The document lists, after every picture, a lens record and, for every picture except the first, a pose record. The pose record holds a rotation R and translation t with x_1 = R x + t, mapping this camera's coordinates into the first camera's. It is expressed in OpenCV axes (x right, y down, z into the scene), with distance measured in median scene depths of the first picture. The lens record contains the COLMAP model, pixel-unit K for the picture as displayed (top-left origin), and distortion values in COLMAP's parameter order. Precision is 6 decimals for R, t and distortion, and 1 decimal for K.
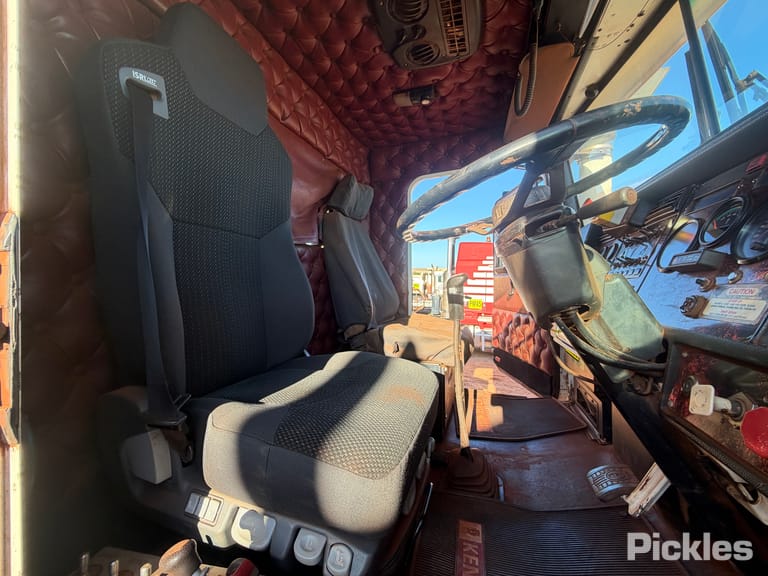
lens RADIAL K [[306.4, 0, 381.1], [0, 306.4, 289.1], [0, 0, 1]] dist [0.000315, -0.000243]
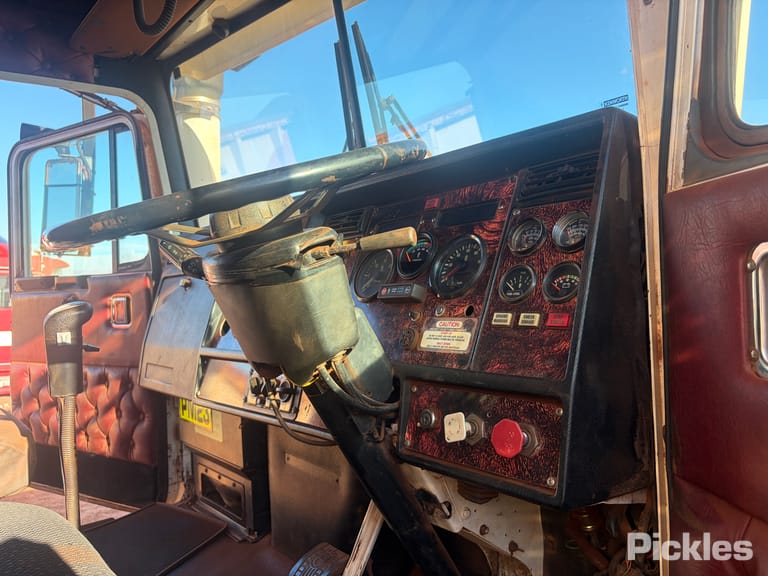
lens RADIAL K [[585.1, 0, 384.0], [0, 585.1, 288.0], [0, 0, 1]] dist [0.037716, -0.004869]
pose [[0.523403, -0.006574, 0.852060, -0.361778], [0.039069, 0.999104, -0.016291, -0.046901], [-0.851189, 0.041815, 0.523190, 0.039616]]
